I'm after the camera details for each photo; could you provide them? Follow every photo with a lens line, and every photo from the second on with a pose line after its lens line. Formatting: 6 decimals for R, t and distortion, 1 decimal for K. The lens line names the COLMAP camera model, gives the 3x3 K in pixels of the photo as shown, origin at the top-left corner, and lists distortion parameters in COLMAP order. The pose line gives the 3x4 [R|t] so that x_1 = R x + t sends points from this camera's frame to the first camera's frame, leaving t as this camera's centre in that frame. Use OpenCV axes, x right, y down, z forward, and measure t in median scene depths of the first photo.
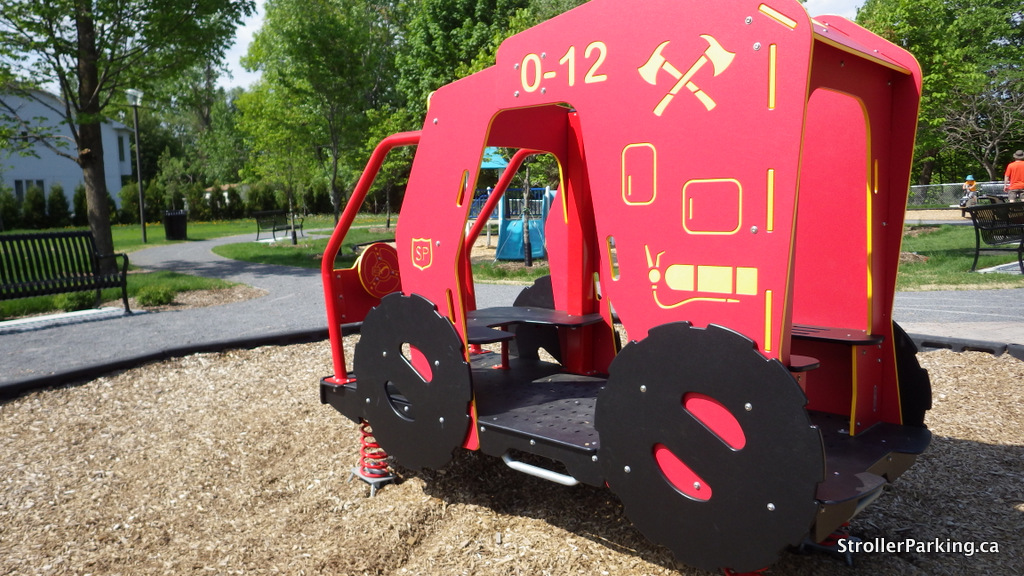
lens RADIAL K [[798.2, 0, 512.0], [0, 798.2, 288.0], [0, 0, 1]] dist [0.003093, 0.051451]
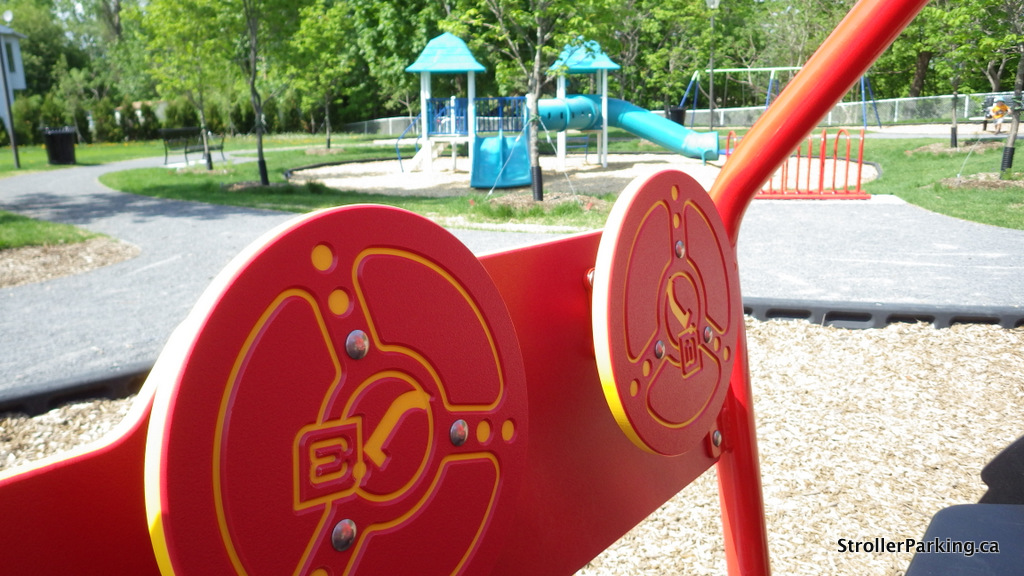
lens RADIAL K [[798.2, 0, 512.0], [0, 798.2, 288.0], [0, 0, 1]] dist [0.003093, 0.051451]
pose [[0.997440, -0.018805, 0.068991, -0.020080], [0.012059, 0.995218, 0.096929, -0.007366], [-0.070484, -0.095849, 0.992897, 0.117635]]
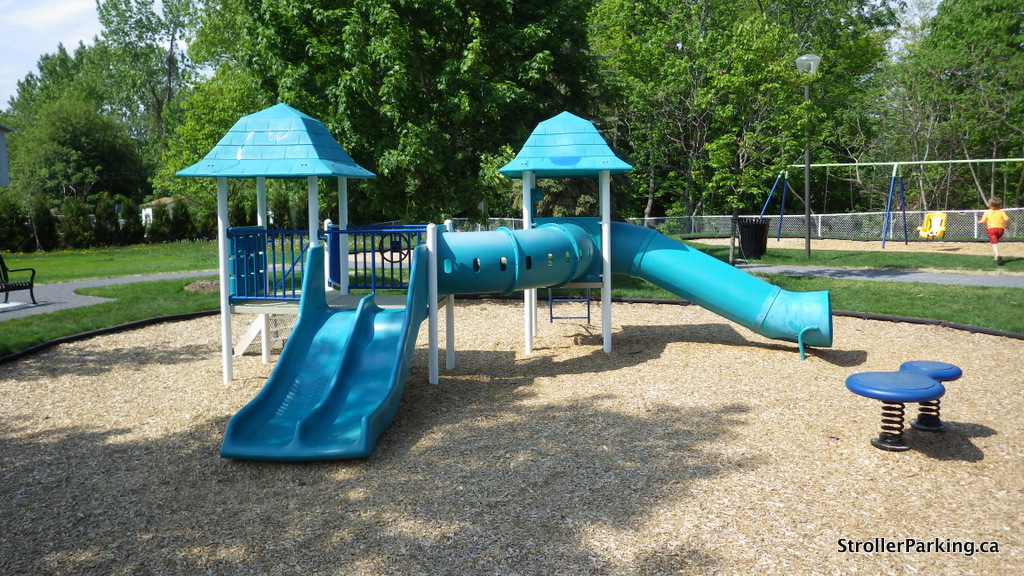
lens RADIAL K [[798.2, 0, 512.0], [0, 798.2, 288.0], [0, 0, 1]] dist [0.003093, 0.051451]
pose [[0.999418, 0.003893, -0.033877, 0.059981], [-0.004303, 0.999918, -0.012040, -0.056431], [0.033828, 0.012179, 0.999353, 0.382386]]
